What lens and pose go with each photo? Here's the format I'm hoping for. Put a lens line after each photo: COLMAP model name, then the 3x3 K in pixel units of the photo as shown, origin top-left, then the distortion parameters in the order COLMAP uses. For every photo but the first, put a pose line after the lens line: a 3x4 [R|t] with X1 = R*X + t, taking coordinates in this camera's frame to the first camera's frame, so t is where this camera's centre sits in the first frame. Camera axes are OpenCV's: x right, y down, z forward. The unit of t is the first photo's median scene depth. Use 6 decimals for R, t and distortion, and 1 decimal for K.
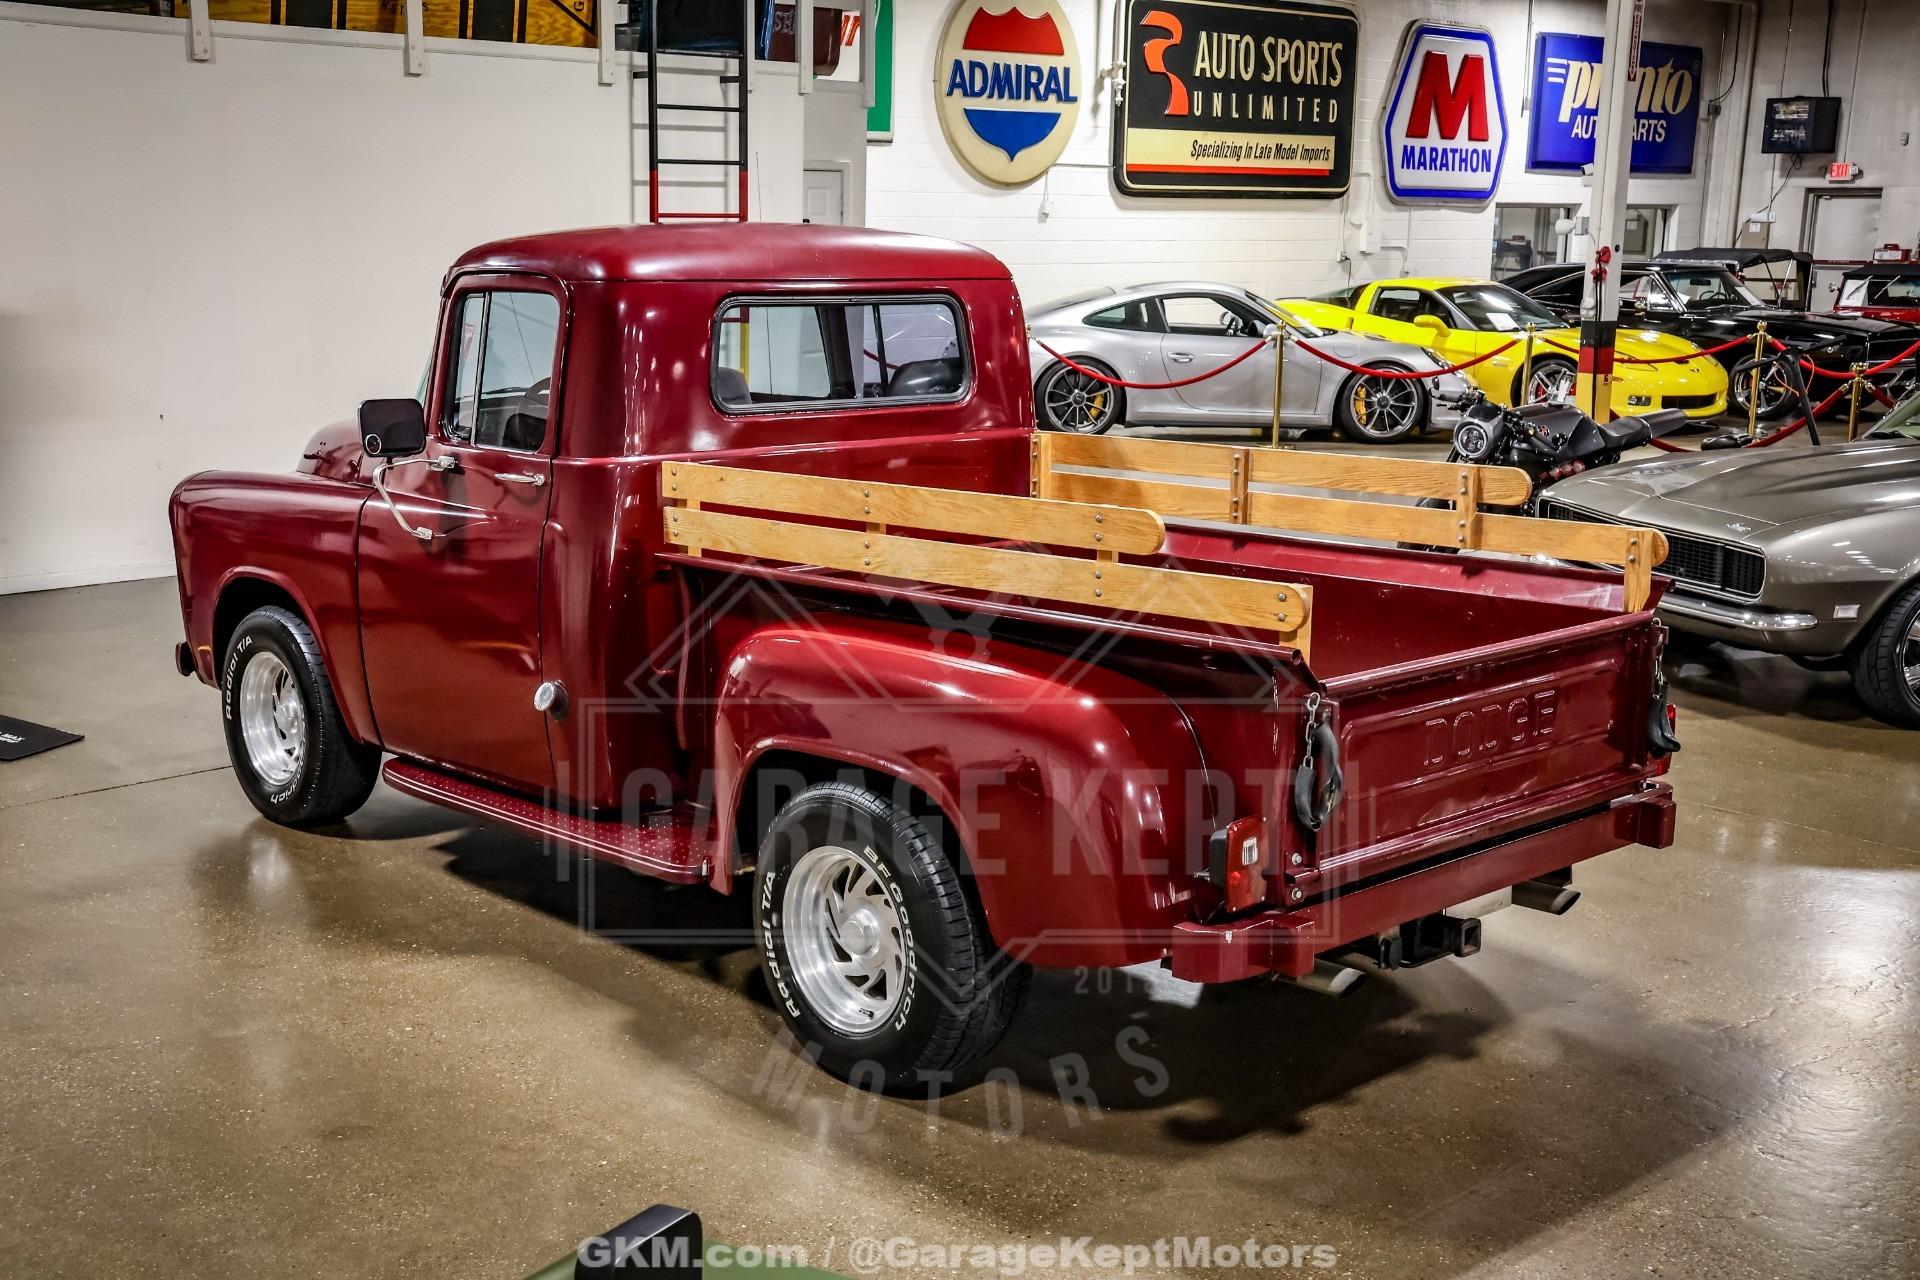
lens RADIAL K [[2214.3, 0, 923.9], [0, 2214.3, 668.2], [0, 0, 1]] dist [-0.070418, 0.249166]
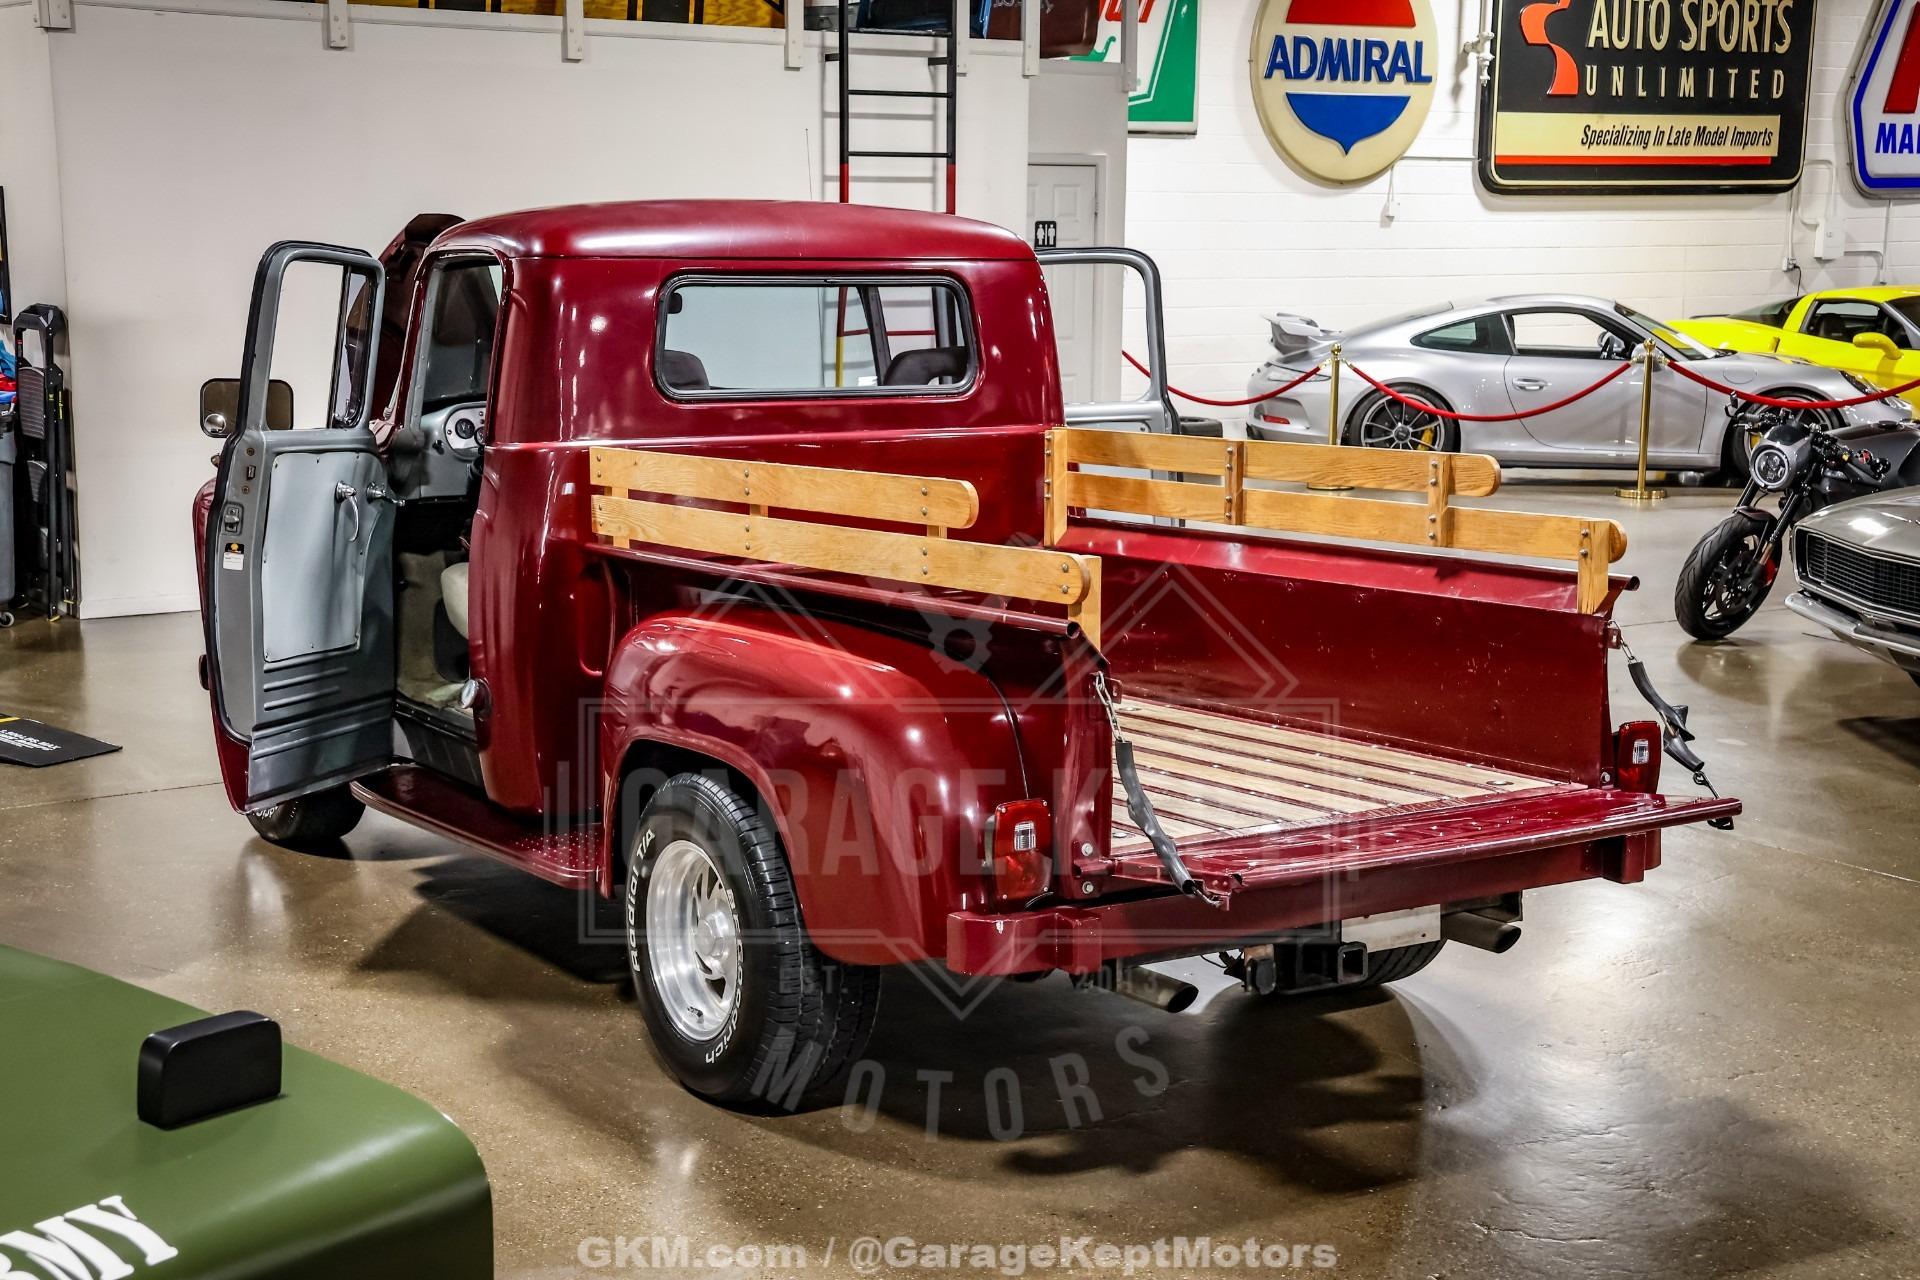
lens RADIAL K [[2761.0, 0, 960.0], [0, 2761.0, 640.0], [0, 0, 1]] dist [0.009277, 0.543638]
pose [[0.980259, 0.018932, -0.196808, 0.111787], [-0.031002, 0.997810, -0.058431, 0.021945], [0.195270, 0.063379, 0.978699, -0.050127]]
